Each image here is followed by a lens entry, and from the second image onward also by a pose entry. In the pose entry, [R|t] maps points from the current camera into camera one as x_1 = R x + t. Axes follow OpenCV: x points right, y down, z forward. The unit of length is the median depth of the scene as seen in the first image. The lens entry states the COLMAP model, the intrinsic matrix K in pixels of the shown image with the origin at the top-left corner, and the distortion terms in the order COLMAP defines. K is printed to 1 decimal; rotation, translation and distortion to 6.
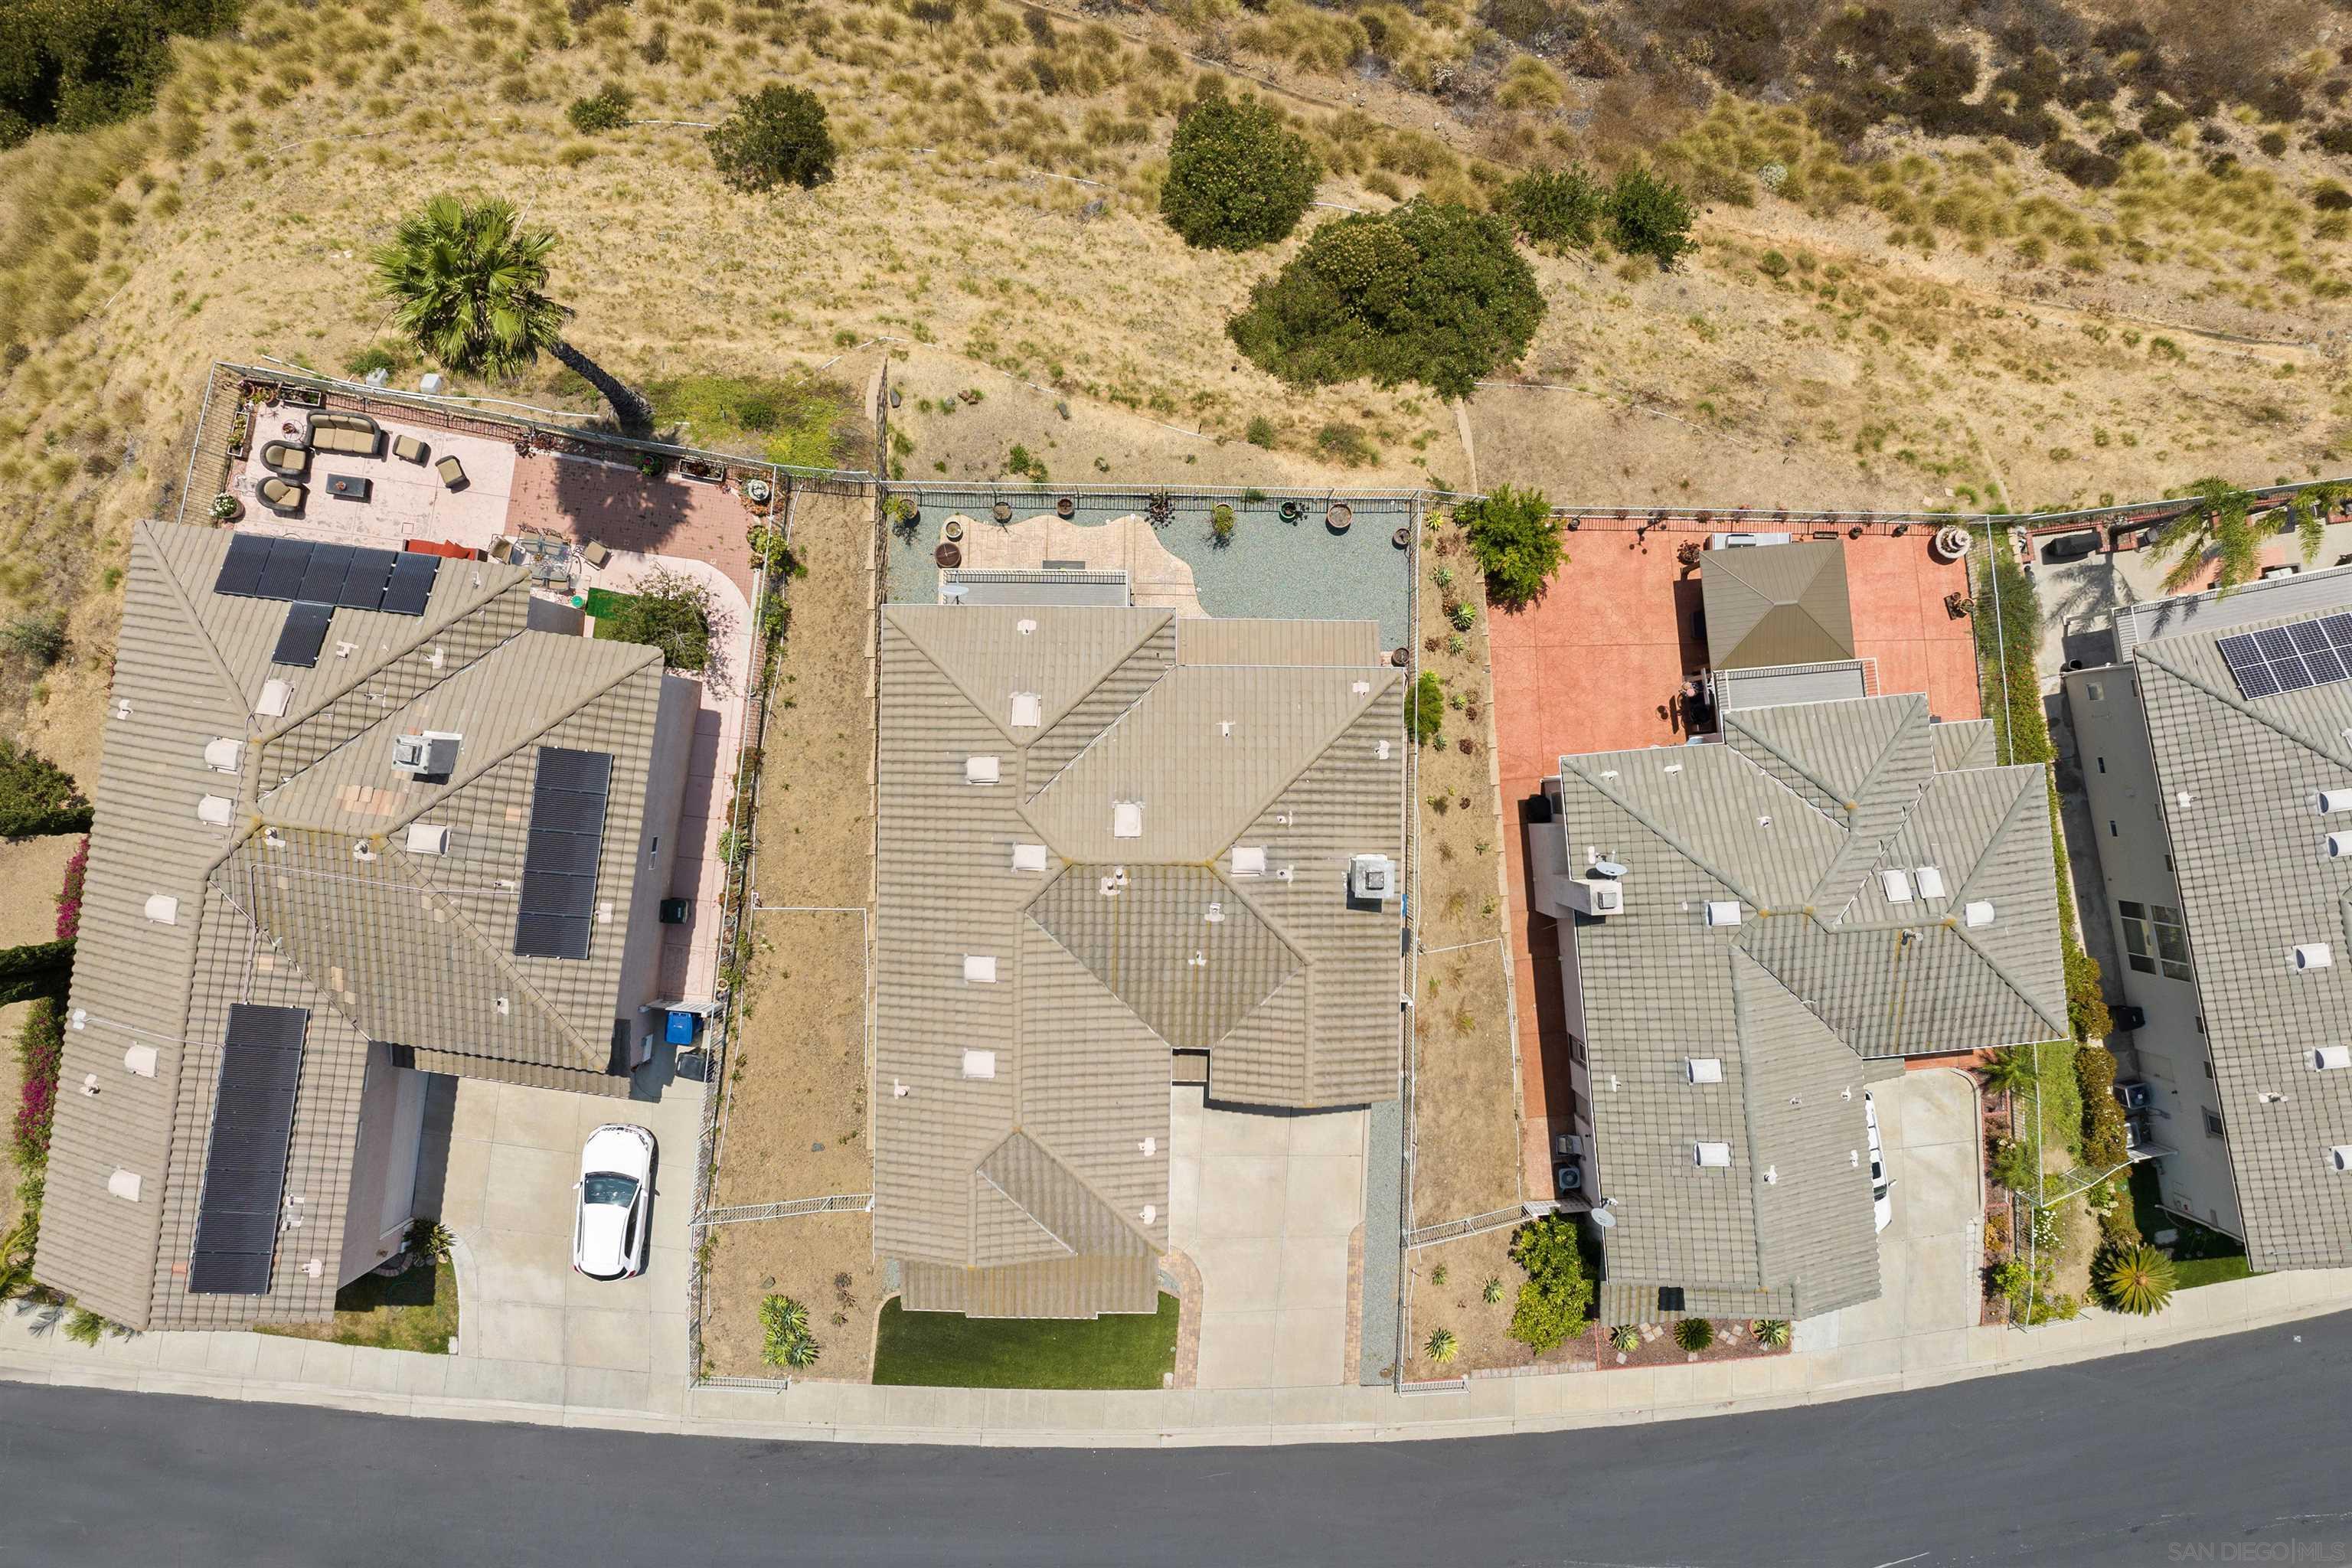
lens RADIAL K [[1656.6, 0, 1182.8], [0, 1656.6, 680.2], [0, 0, 1]] dist [-0.041640, 0.001987]
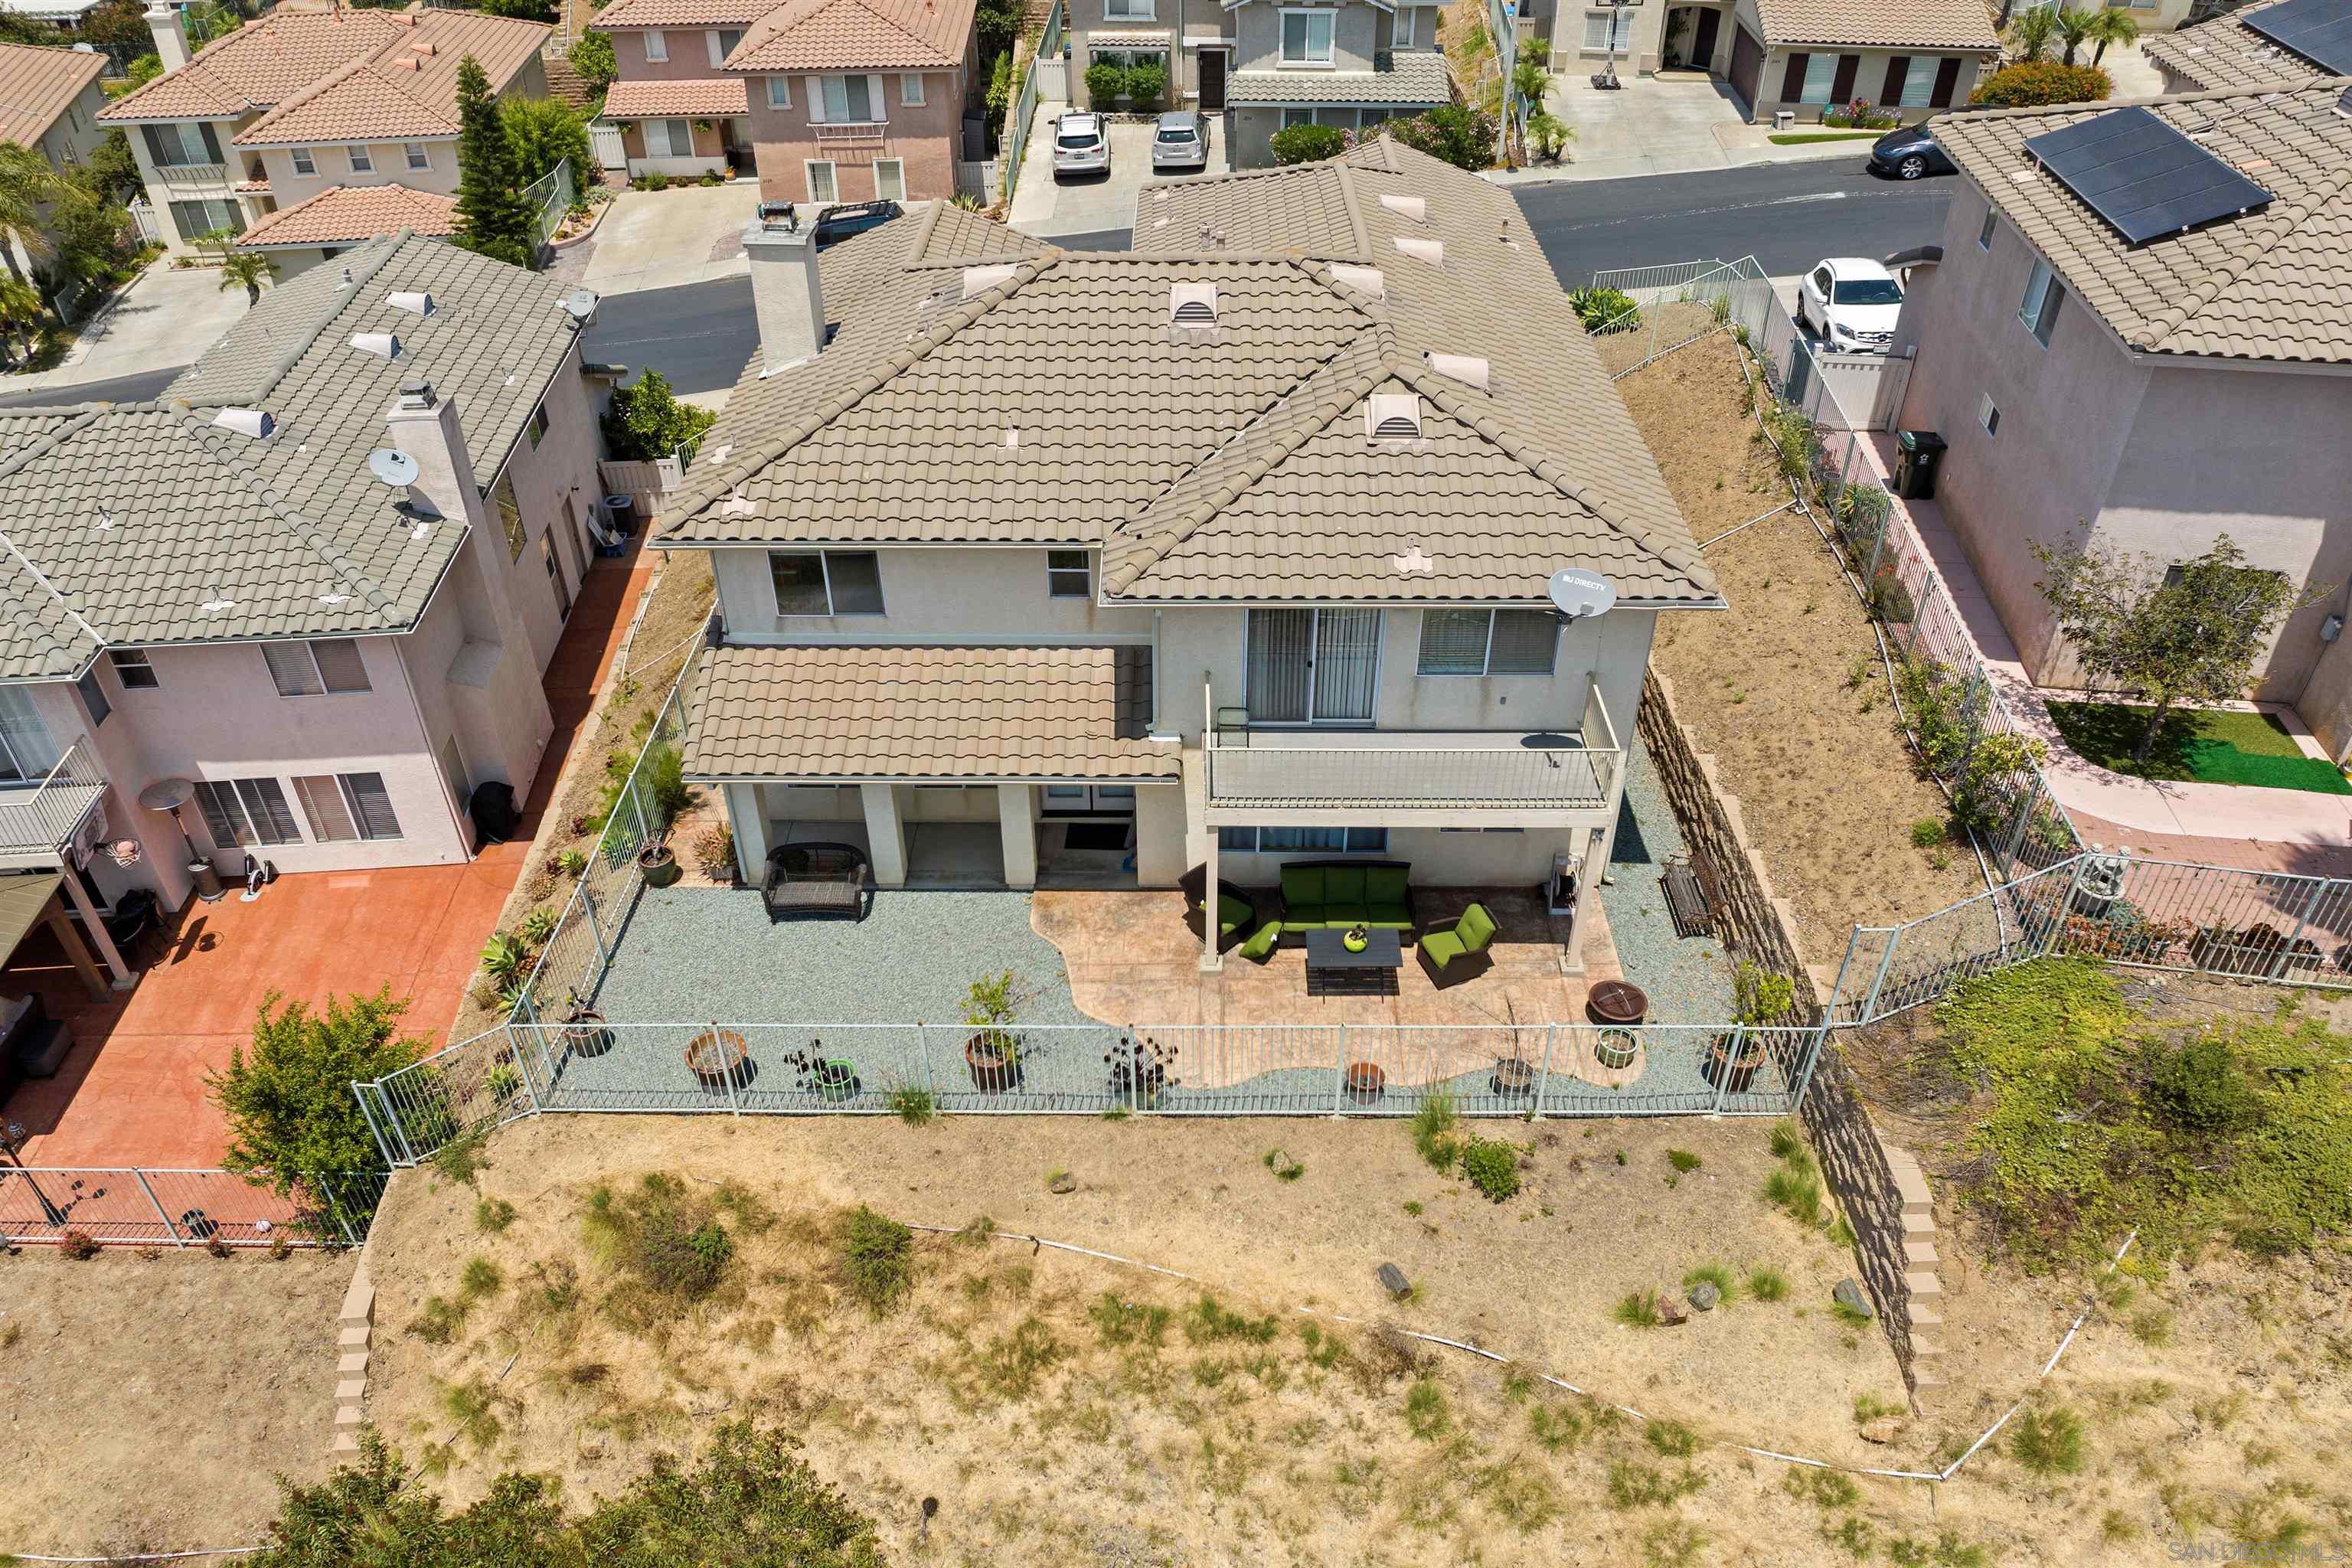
lens RADIAL K [[1687.0, 0, 1180.5], [0, 1687.0, 726.6], [0, 0, 1]] dist [-0.040805, 0.004736]
pose [[-0.999945, 0.000350, -0.010472, -0.019430], [-0.008845, -0.564056, 0.825689, -0.402011], [-0.005618, 0.825736, 0.564028, 0.677559]]
